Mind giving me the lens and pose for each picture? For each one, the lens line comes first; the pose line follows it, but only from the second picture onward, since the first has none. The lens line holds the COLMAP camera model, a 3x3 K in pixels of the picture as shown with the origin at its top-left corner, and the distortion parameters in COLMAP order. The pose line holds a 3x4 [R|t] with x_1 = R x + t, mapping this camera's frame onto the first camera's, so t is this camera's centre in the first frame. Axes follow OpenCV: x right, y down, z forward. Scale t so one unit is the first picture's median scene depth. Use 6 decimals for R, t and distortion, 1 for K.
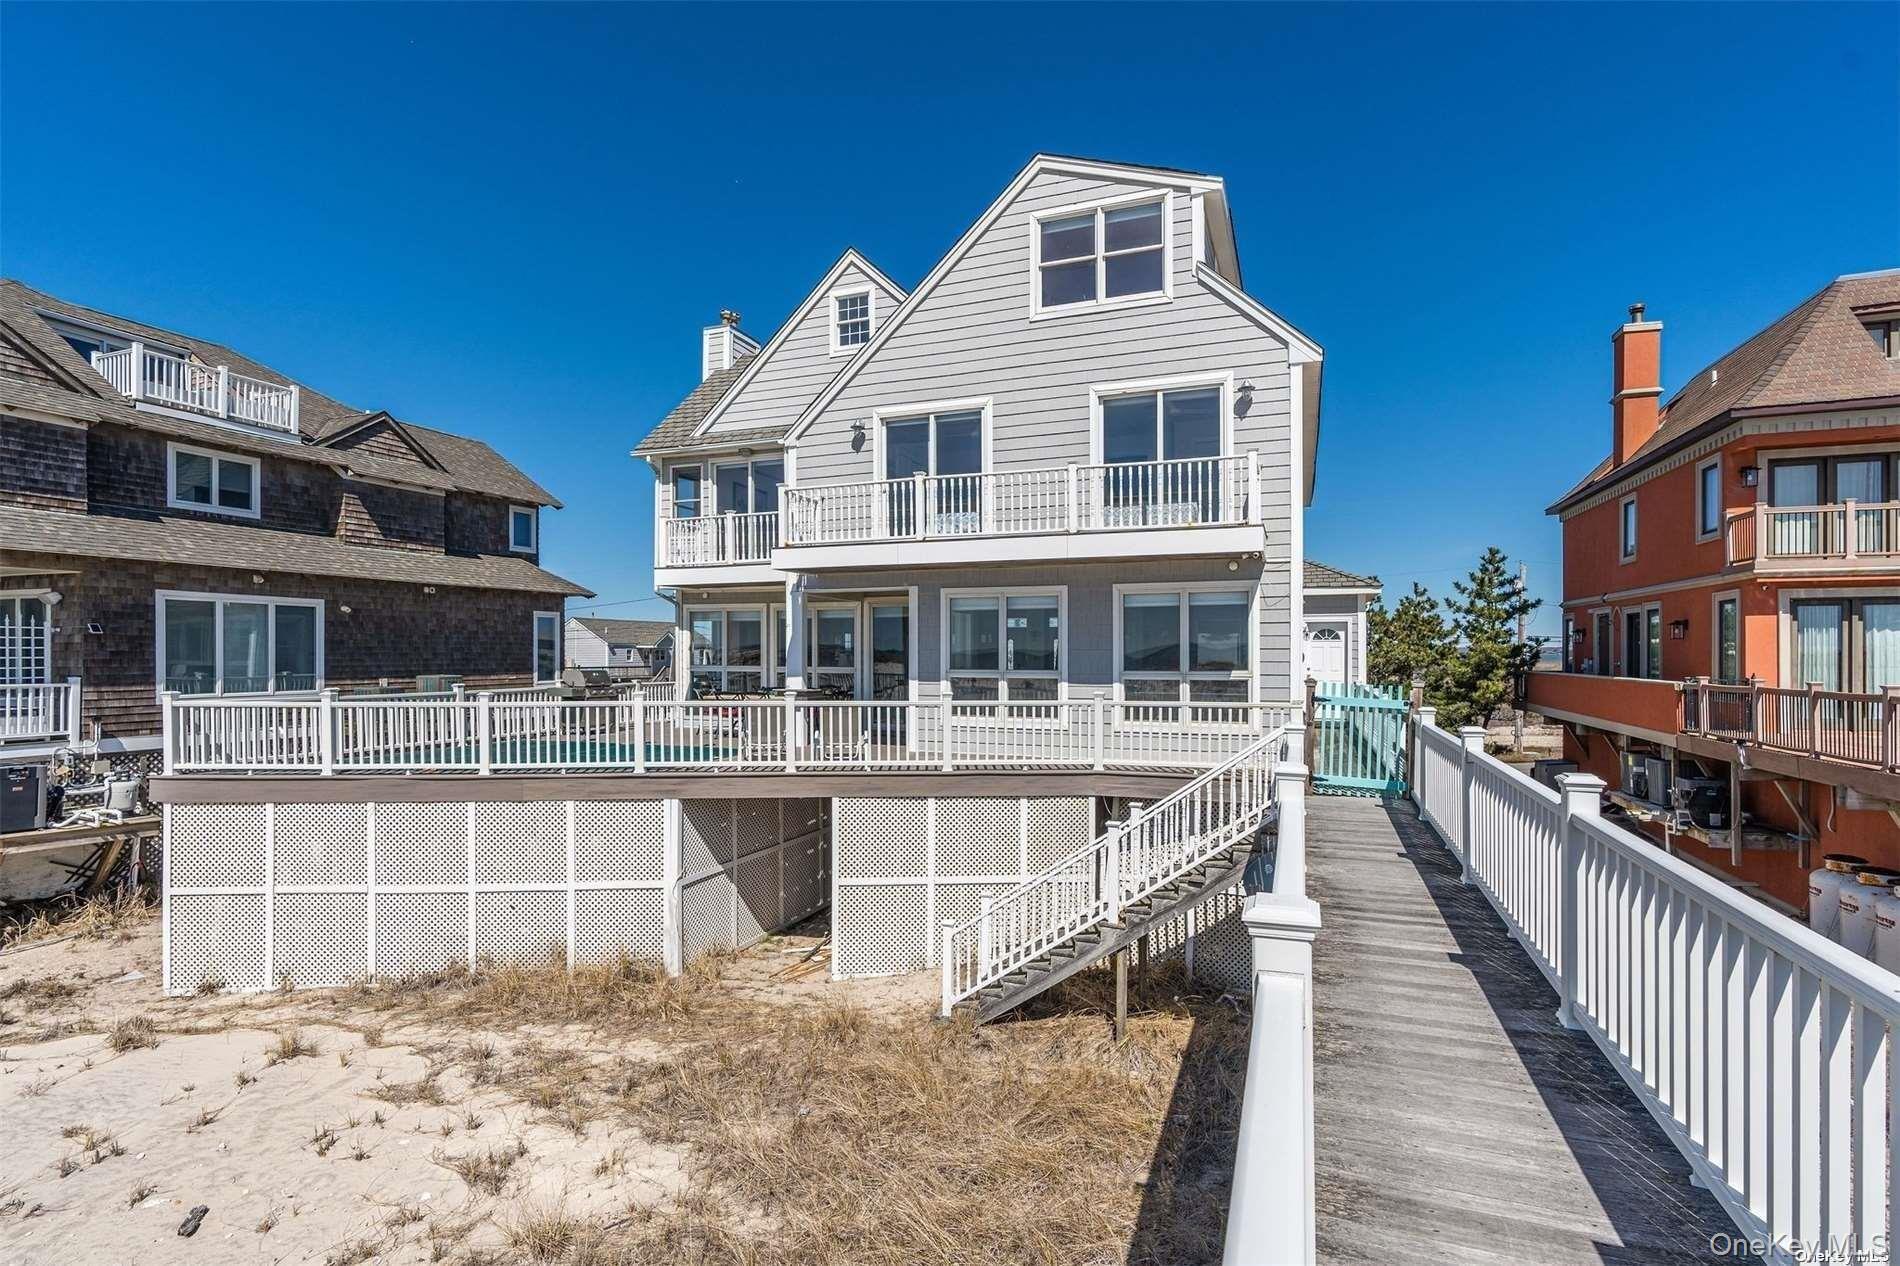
lens RADIAL K [[862.6, 0, 950.0], [0, 862.6, 633.0], [0, 0, 1]] dist [-0.001951, -0.000118]
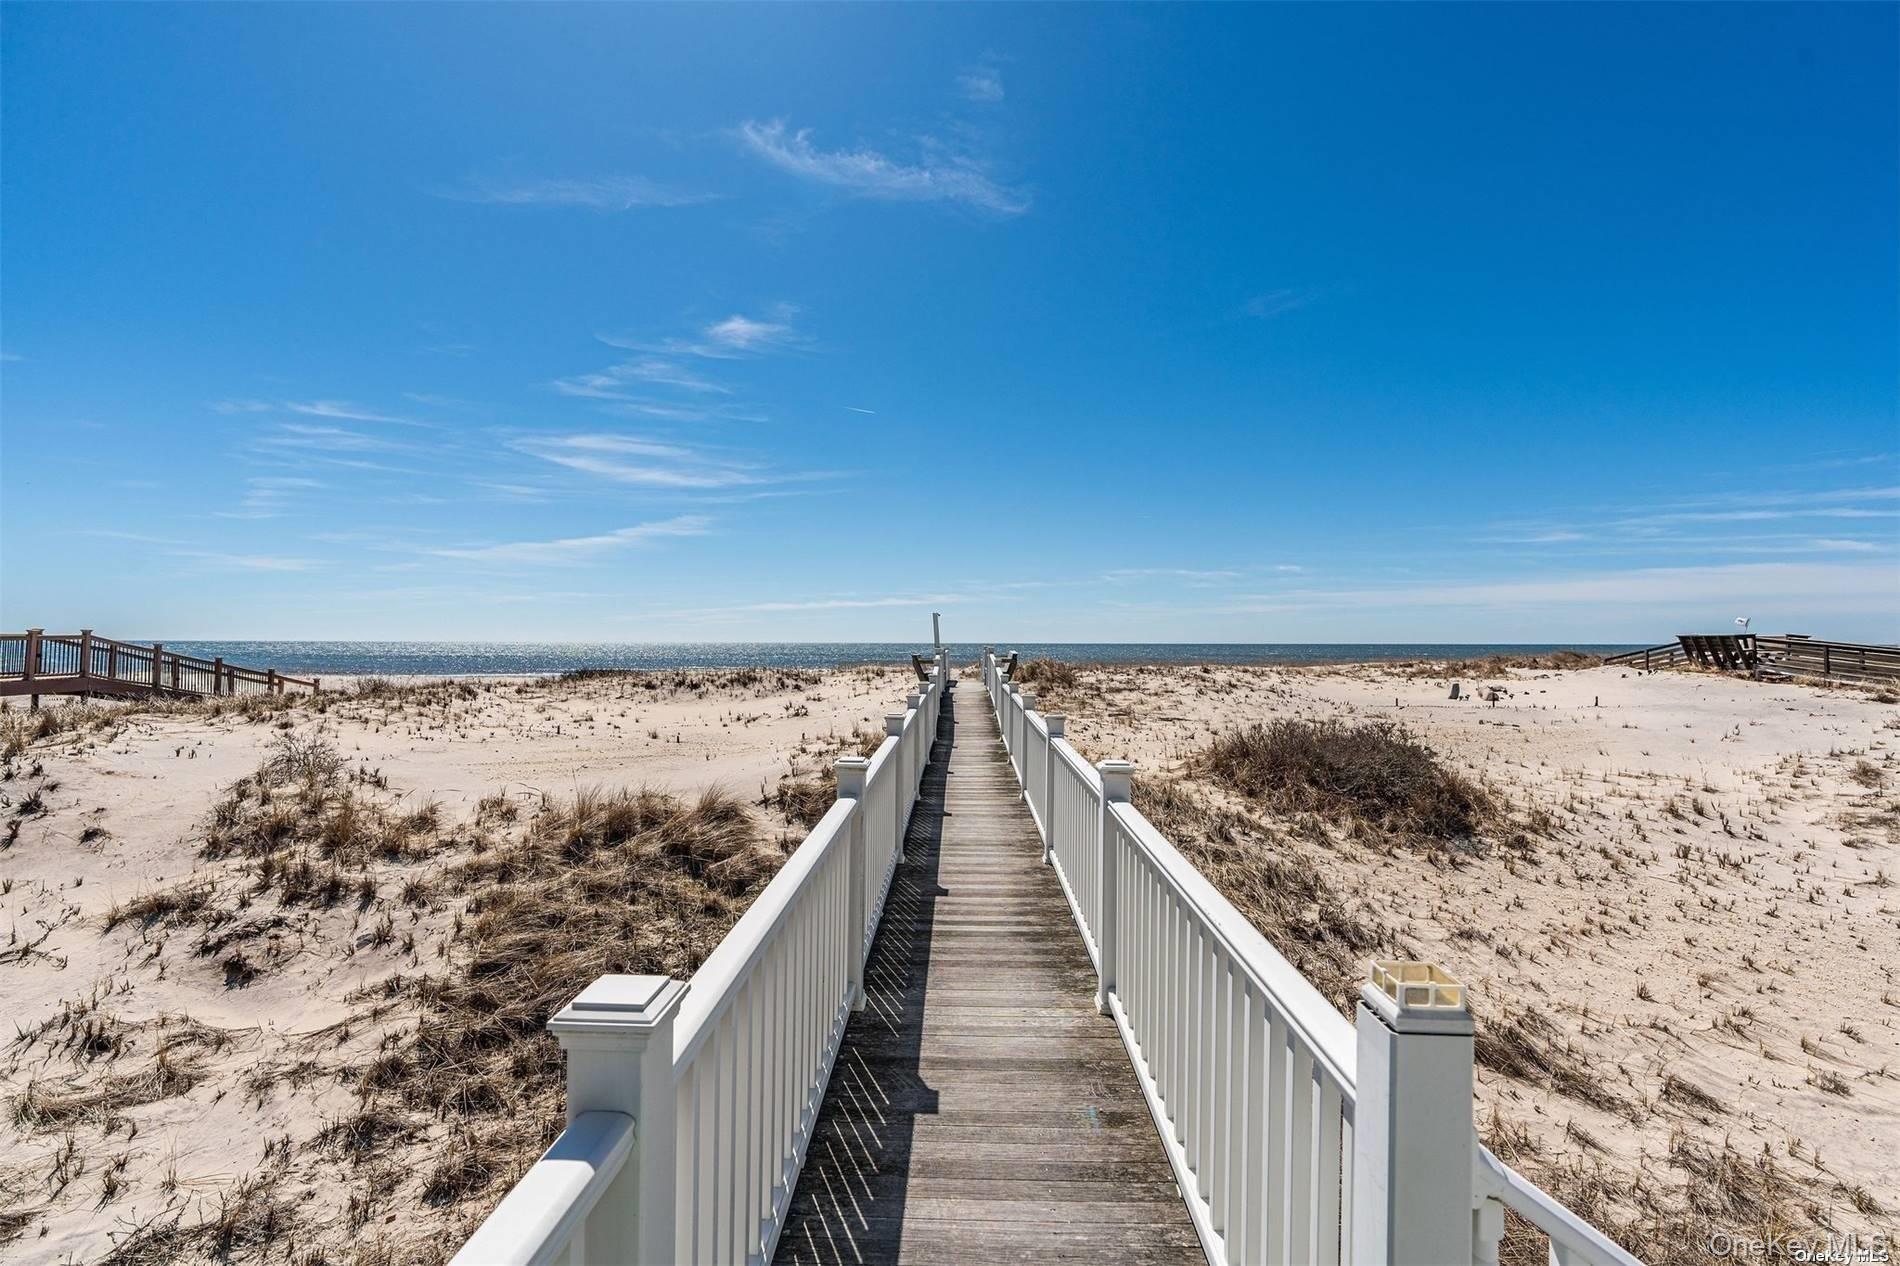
lens RADIAL K [[862.6, 0, 950.0], [0, 862.6, 633.0], [0, 0, 1]] dist [-0.001951, -0.000118]
pose [[-0.935477, -0.008772, -0.353278, 0.914206], [-0.007002, 0.999956, -0.006289, 0.020902], [0.353317, -0.003410, -0.935497, 1.935362]]
